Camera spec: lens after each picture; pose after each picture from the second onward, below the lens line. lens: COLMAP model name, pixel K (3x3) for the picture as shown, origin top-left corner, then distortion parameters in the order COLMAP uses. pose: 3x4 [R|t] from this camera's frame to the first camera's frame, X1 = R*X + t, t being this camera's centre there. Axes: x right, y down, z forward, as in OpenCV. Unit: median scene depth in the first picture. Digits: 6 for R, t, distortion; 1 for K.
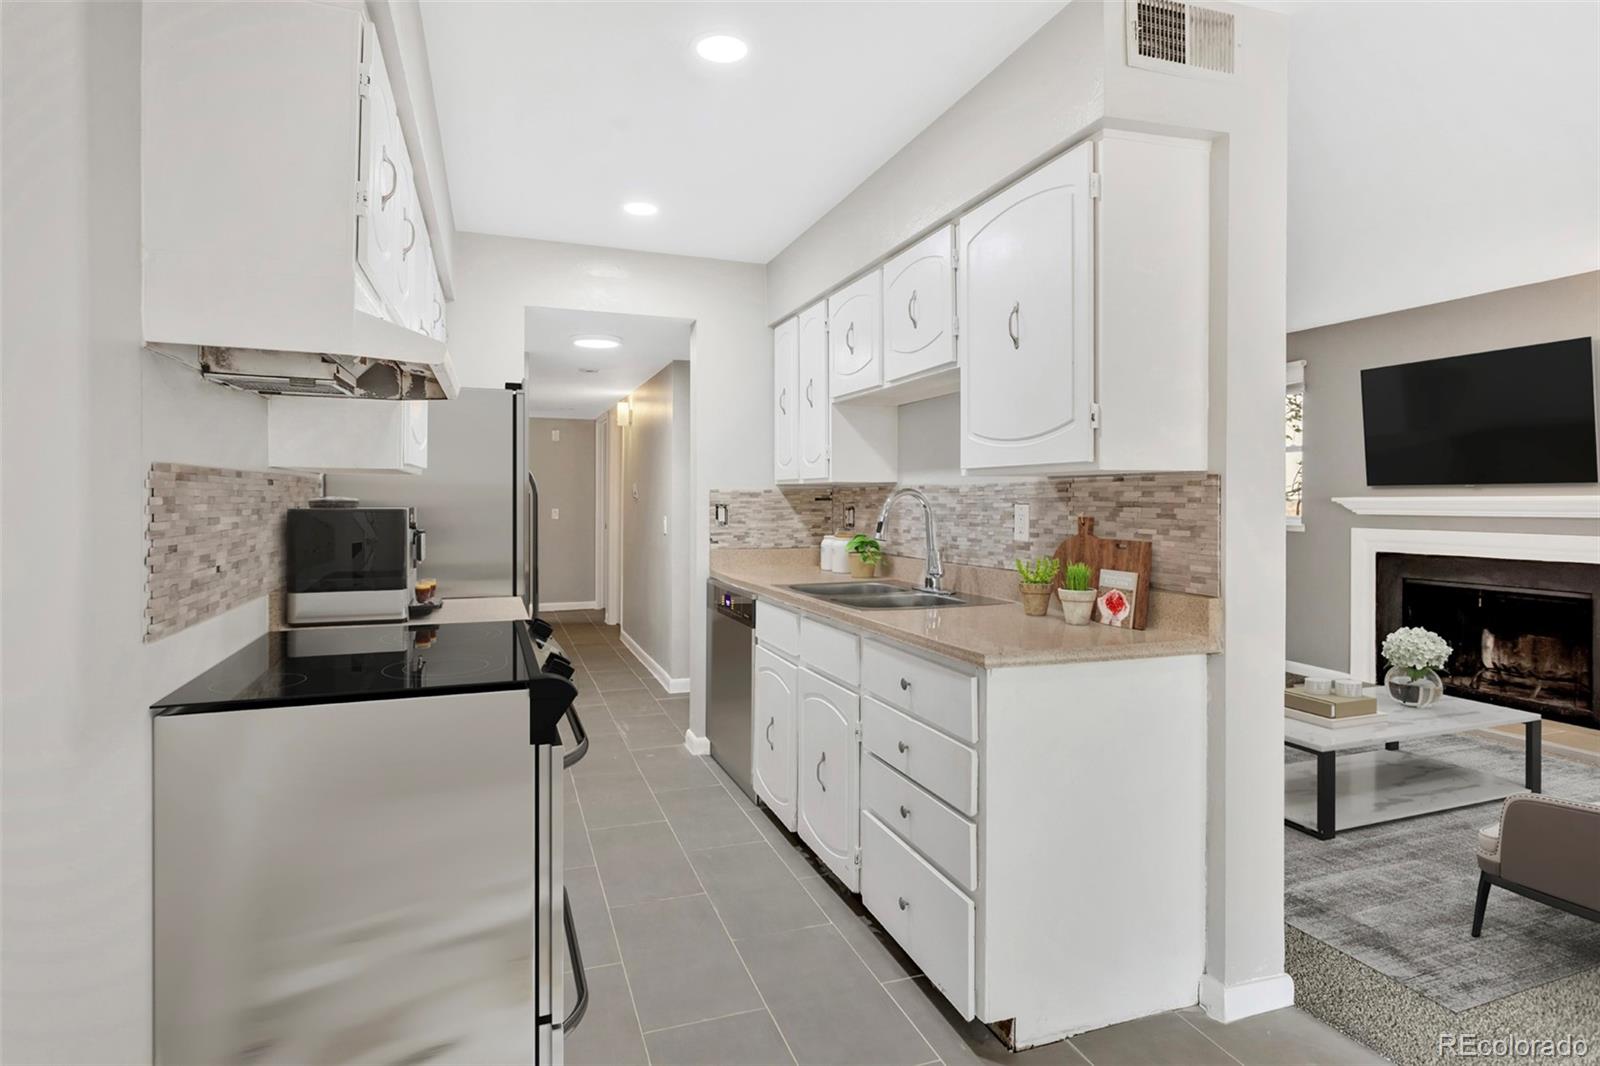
lens RADIAL K [[788.8, 0, 768.3], [0, 788.8, 495.5], [0, 0, 1]] dist [0.004402, 0.000698]
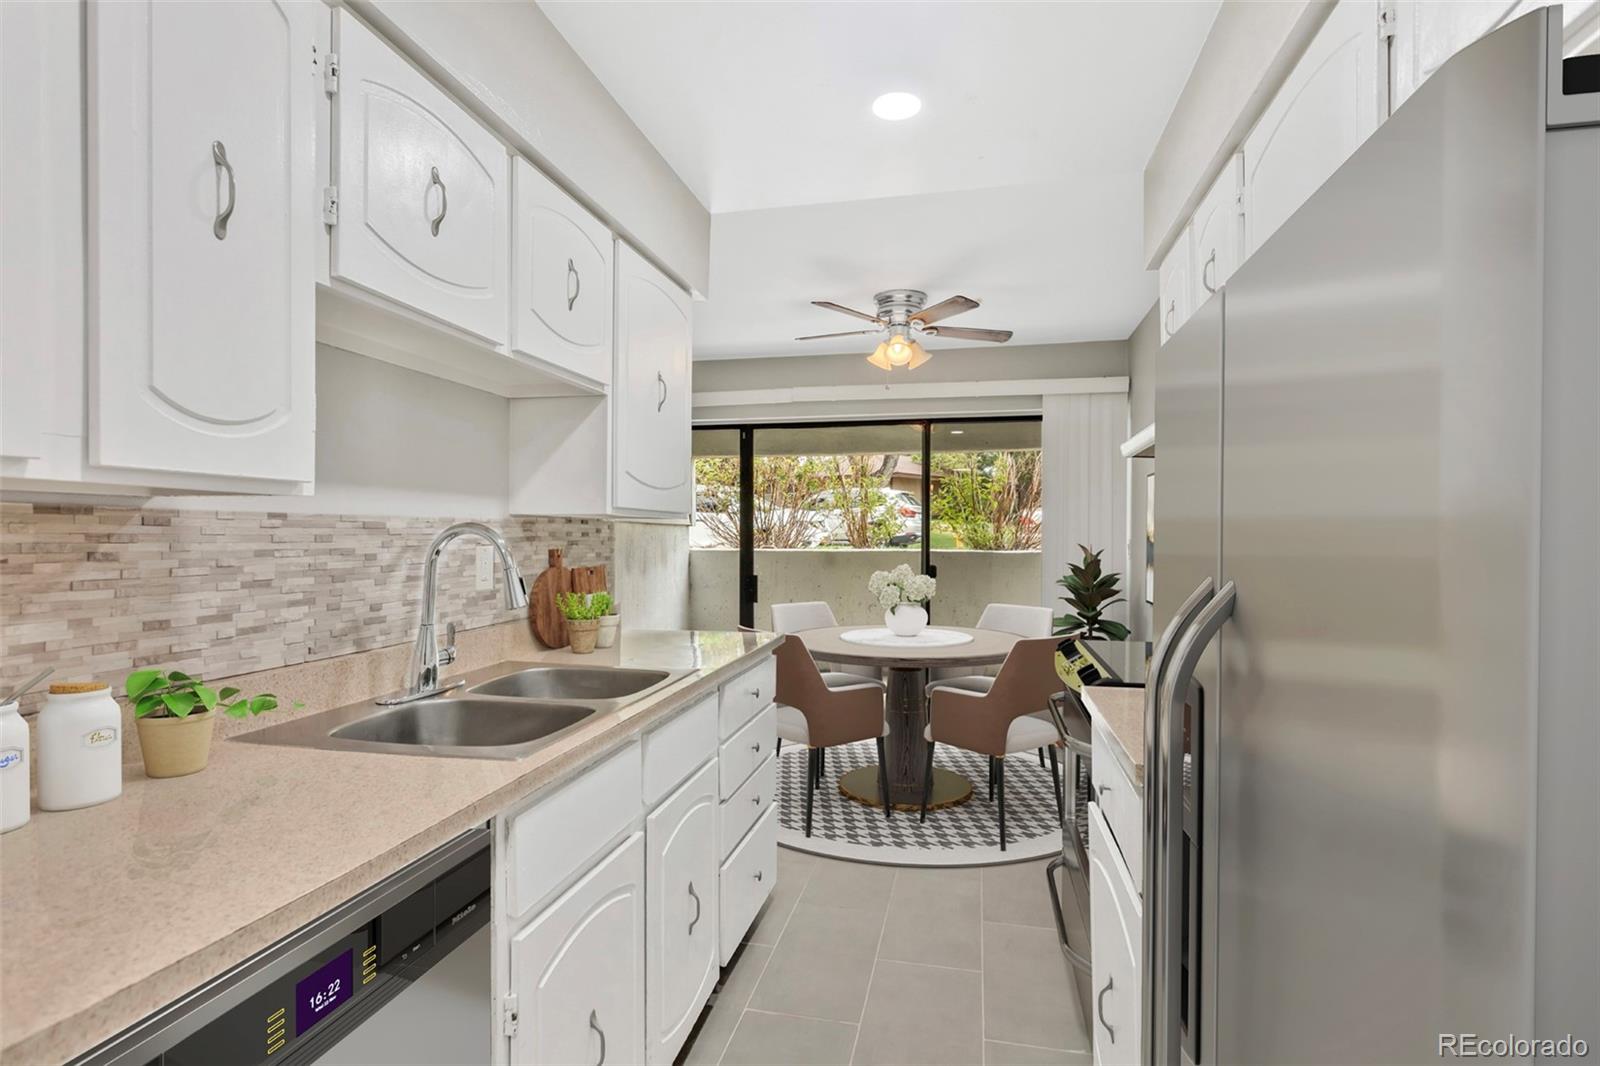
lens RADIAL K [[788.8, 0, 786.5], [0, 788.8, 532.5], [0, 0, 1]] dist [0.004402, 0.000698]
pose [[-0.850123, 0.001409, 0.526582, -0.374252], [-0.003252, 0.999963, -0.007926, 0.003168], [-0.526574, -0.008451, -0.850088, 1.505896]]
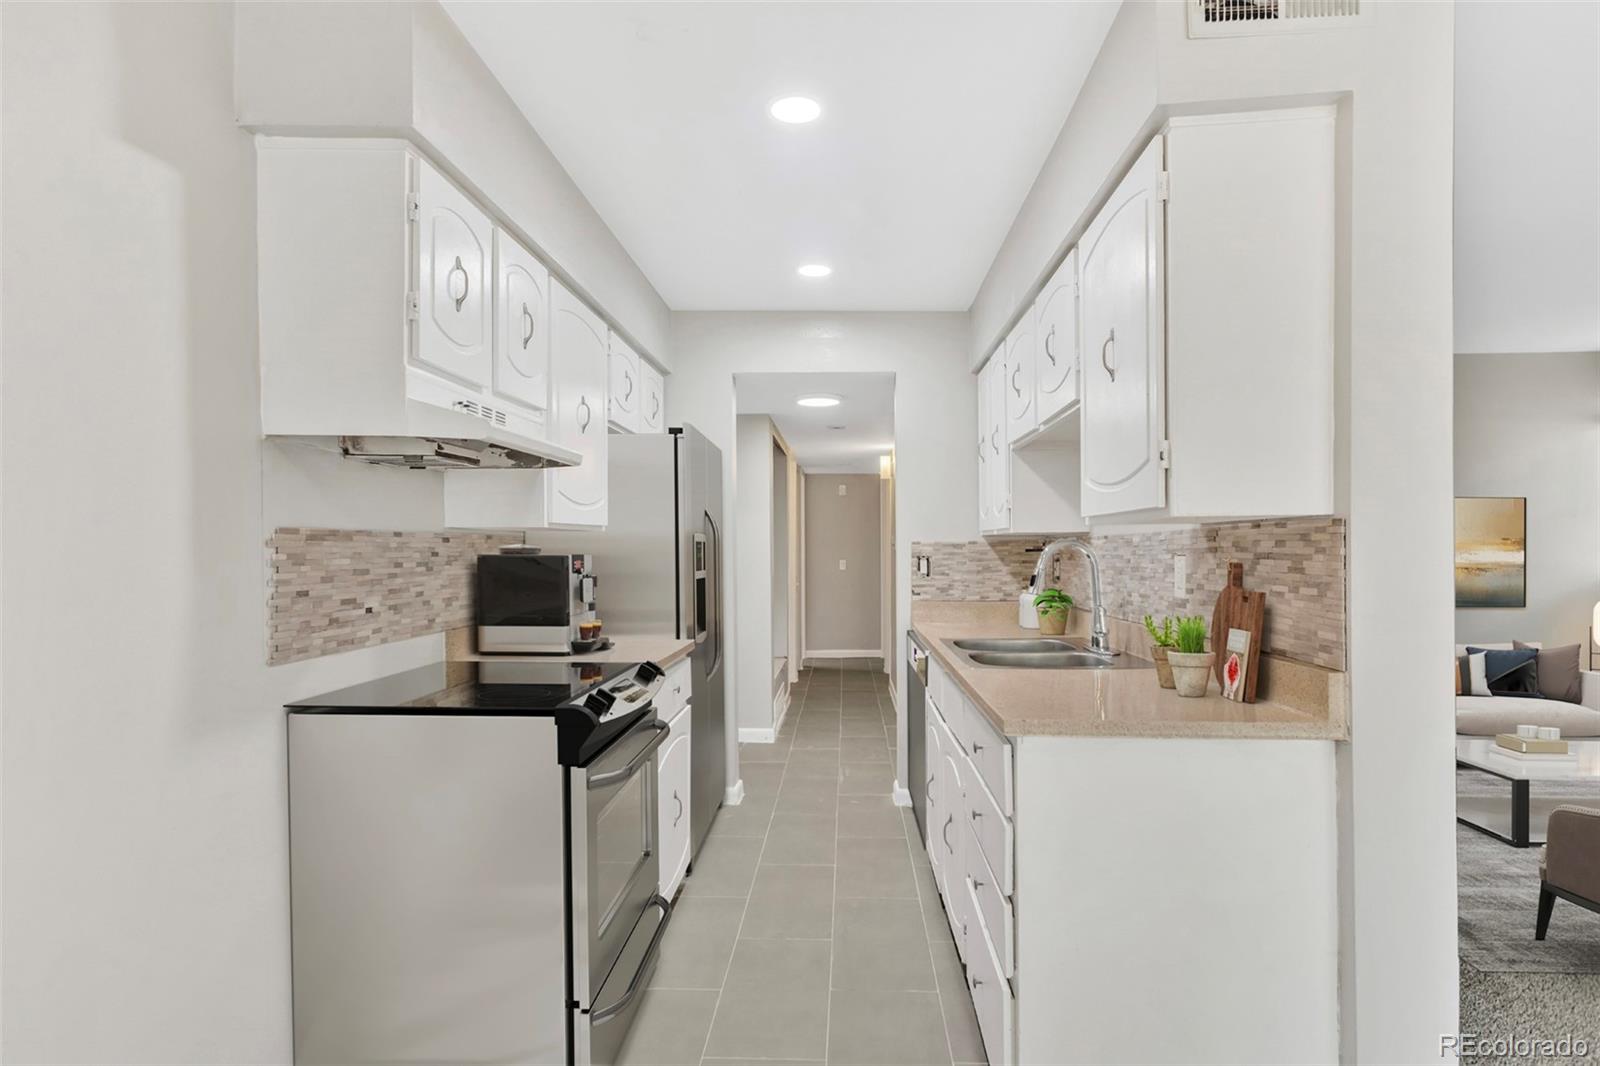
lens RADIAL K [[788.8, 0, 807.3], [0, 788.8, 546.6], [0, 0, 1]] dist [0.004402, 0.000698]
pose [[0.929527, -0.004640, -0.368726, 0.255004], [0.004404, 0.999989, -0.001481, 0.000421], [0.368729, -0.000247, 0.929537, 0.037459]]
